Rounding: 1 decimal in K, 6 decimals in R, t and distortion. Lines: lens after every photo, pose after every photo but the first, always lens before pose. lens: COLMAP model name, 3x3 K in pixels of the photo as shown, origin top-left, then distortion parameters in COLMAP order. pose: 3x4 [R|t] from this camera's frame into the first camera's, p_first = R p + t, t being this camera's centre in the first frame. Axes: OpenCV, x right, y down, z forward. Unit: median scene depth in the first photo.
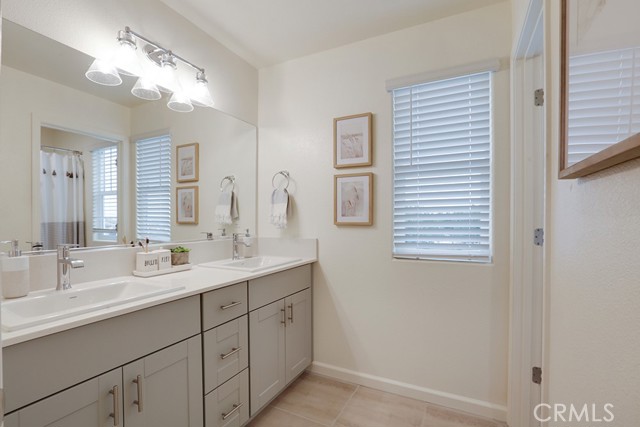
lens RADIAL K [[295.0, 0, 320.6], [0, 295.0, 215.6], [0, 0, 1]] dist [-0.014908, 0.005663]
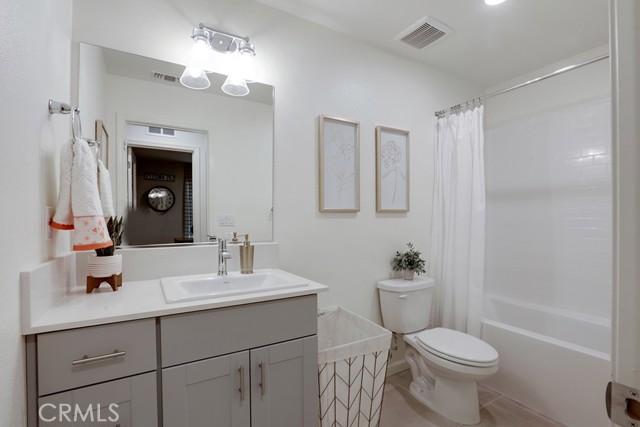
lens RADIAL K [[295.0, 0, 297.8], [0, 295.0, 222.4], [0, 0, 1]] dist [-0.014908, 0.005663]
pose [[0.819825, 0.012607, -0.572476, 0.171215], [0.005032, 0.999560, 0.029219, 0.002522], [0.572592, -0.026835, 0.819401, 0.333056]]
